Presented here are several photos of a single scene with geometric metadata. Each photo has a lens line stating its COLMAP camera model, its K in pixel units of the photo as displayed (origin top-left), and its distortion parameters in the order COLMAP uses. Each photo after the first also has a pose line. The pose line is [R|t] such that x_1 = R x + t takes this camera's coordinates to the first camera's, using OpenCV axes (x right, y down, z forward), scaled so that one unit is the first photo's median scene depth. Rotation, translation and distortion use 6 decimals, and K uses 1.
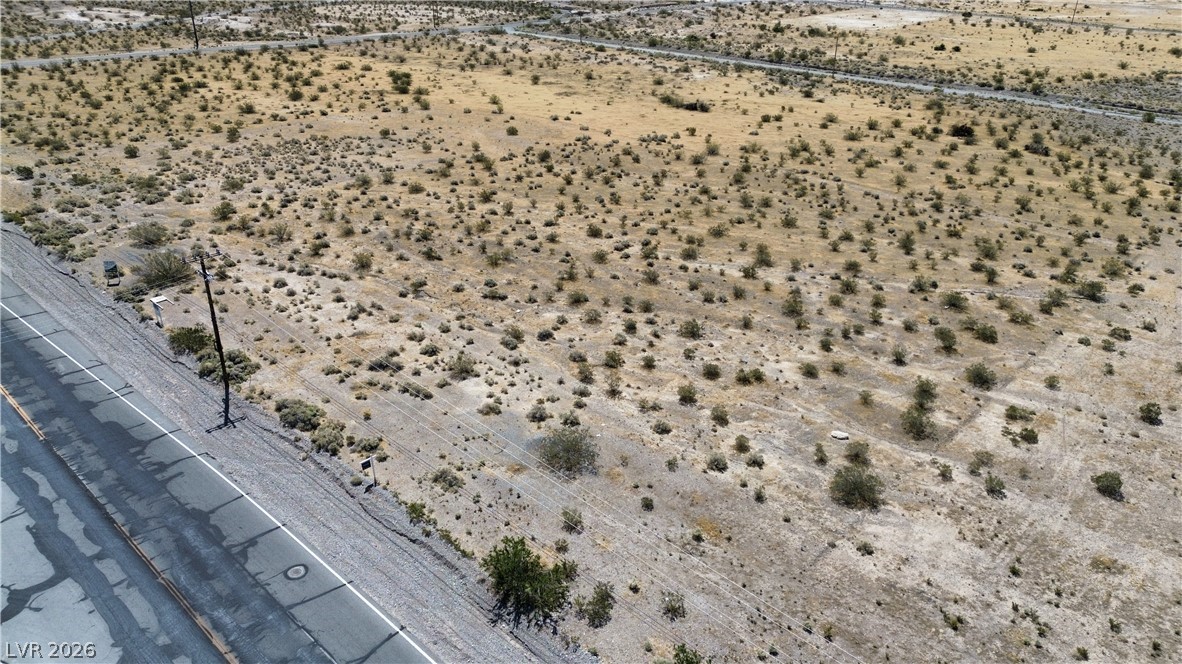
lens RADIAL K [[830.9, 0, 595.0], [0, 830.9, 333.0], [0, 0, 1]] dist [0.070136, -0.064638]
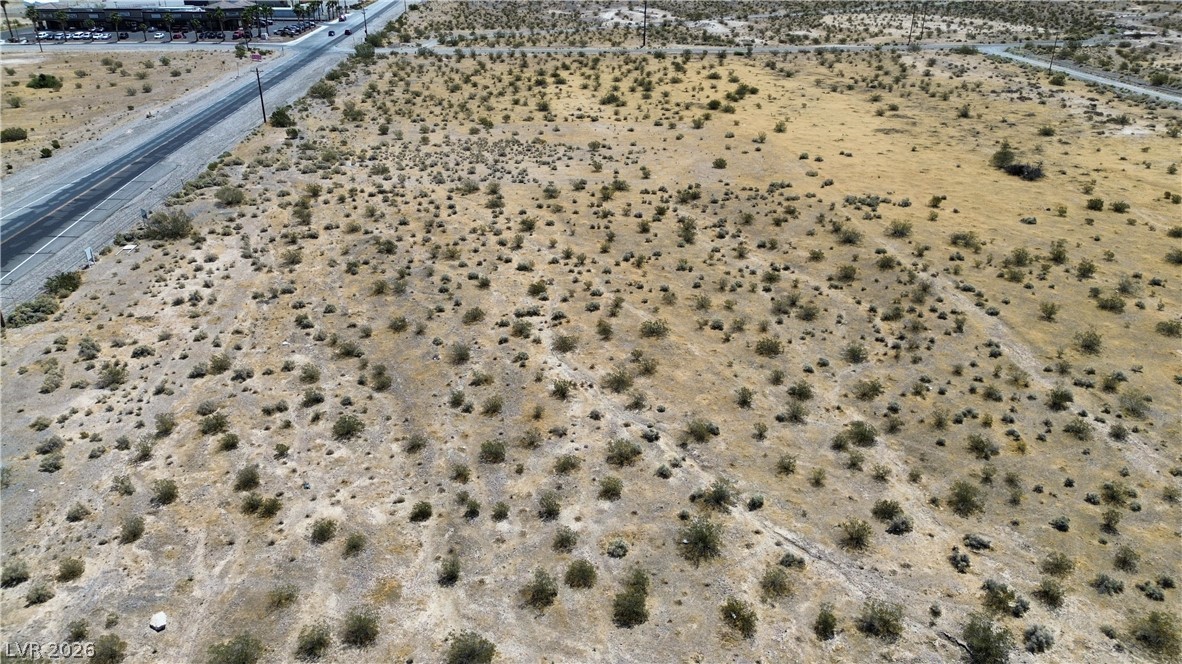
lens RADIAL K [[830.9, 0, 596.9], [0, 830.9, 330.4], [0, 0, 1]] dist [0.070136, -0.064638]
pose [[0.741055, 0.278416, -0.611001, 0.646840], [-0.284052, 0.954534, 0.090441, -0.198568], [0.608402, 0.106535, 0.786446, 0.431177]]
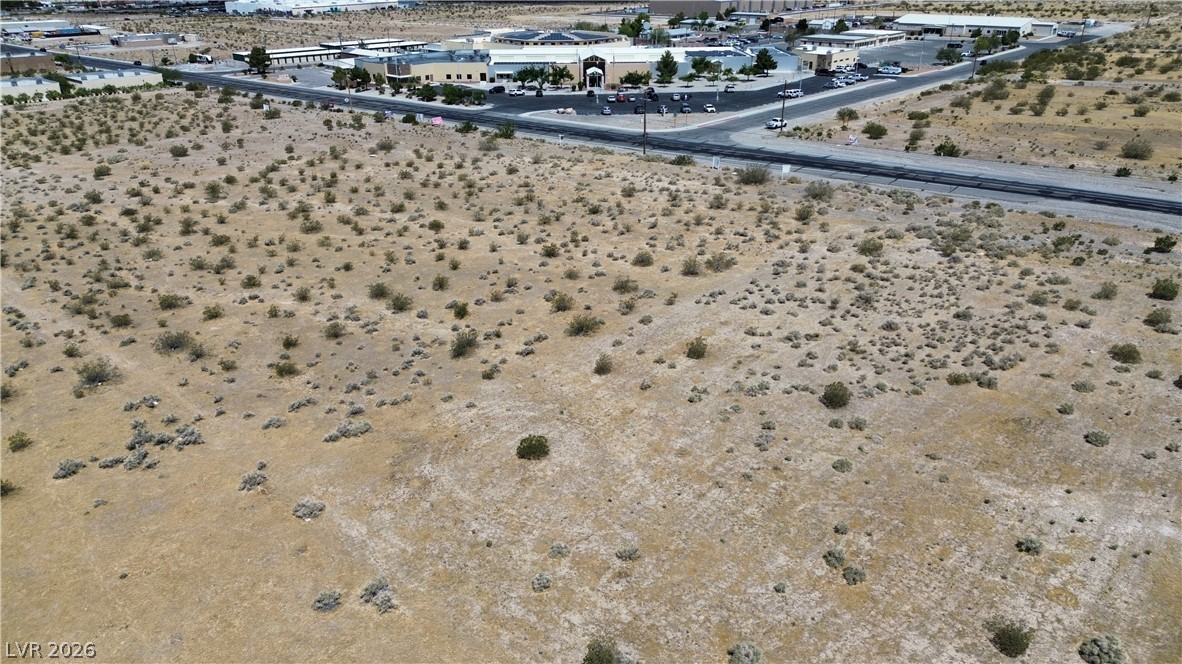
lens RADIAL K [[830.9, 0, 592.0], [0, 830.9, 337.6], [0, 0, 1]] dist [0.070136, -0.064638]
pose [[-0.999913, 0.009924, -0.008737, -0.206900], [-0.000153, 0.652089, 0.758142, -0.919390], [0.013221, 0.758077, -0.652031, 2.015129]]
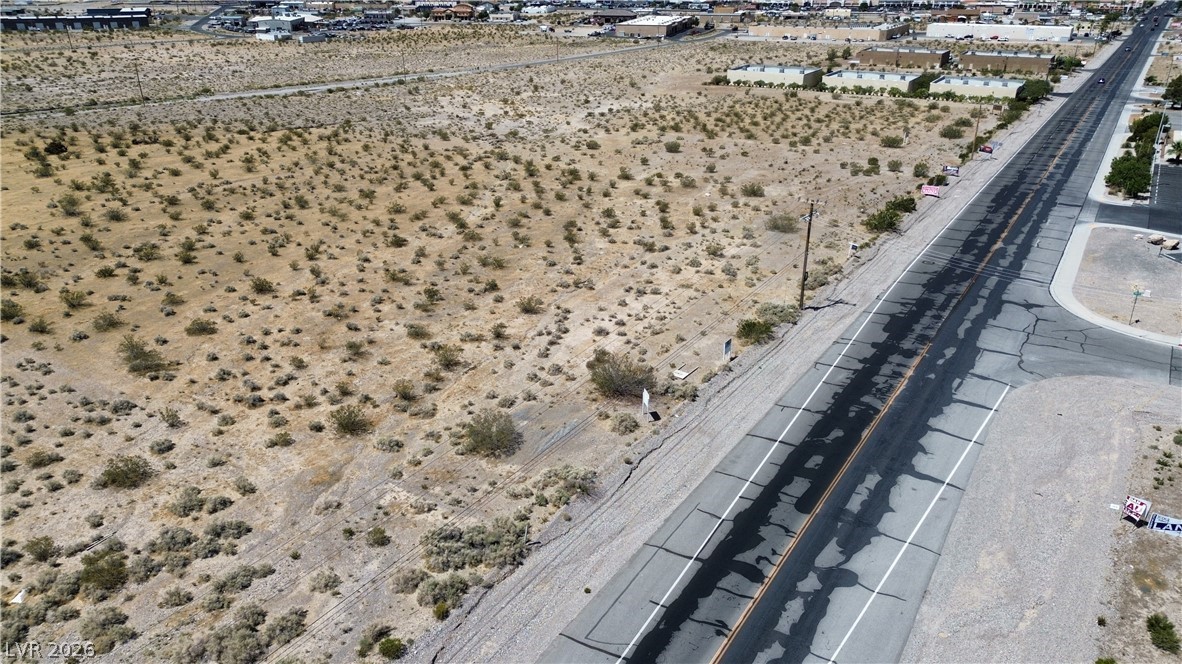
lens RADIAL K [[830.9, 0, 592.8], [0, 830.9, 327.1], [0, 0, 1]] dist [0.070136, -0.064638]
pose [[-0.188732, -0.395406, 0.898907, -1.103514], [0.414393, 0.797803, 0.437937, -0.429857], [-0.890314, 0.455154, 0.013283, 0.936961]]
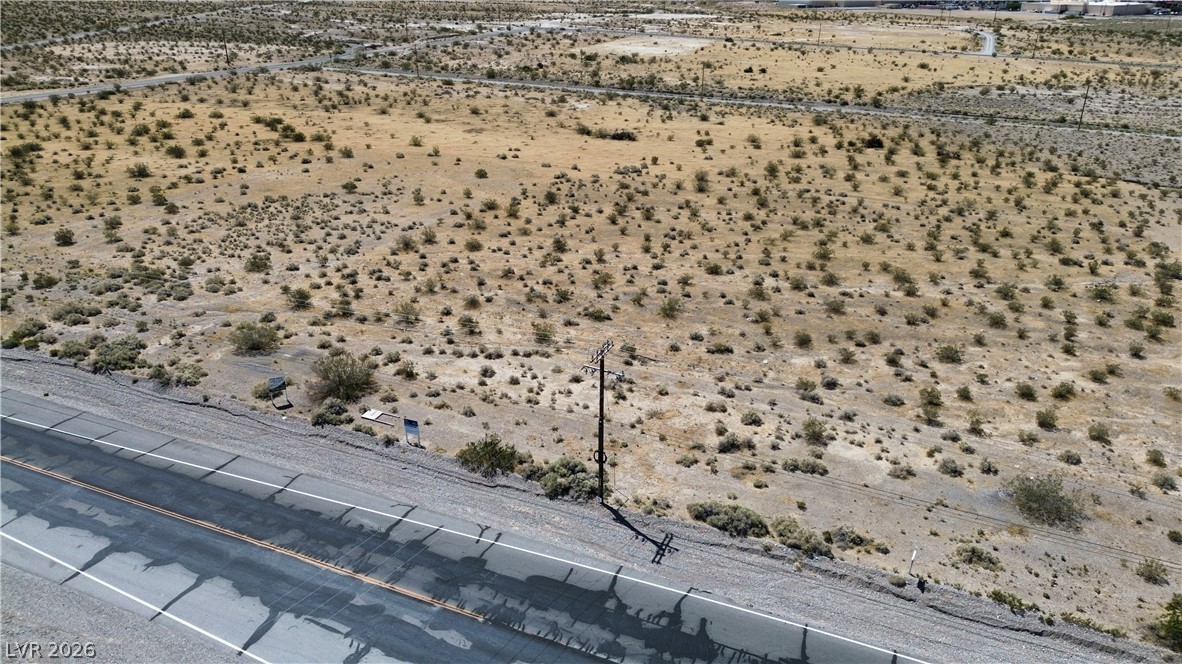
lens RADIAL K [[830.9, 0, 595.0], [0, 830.9, 334.0], [0, 0, 1]] dist [0.070136, -0.064638]
pose [[0.938146, -0.137957, 0.317570, -0.501678], [0.147531, 0.989038, -0.006173, -0.071193], [-0.313237, 0.052643, 0.948215, 0.159935]]
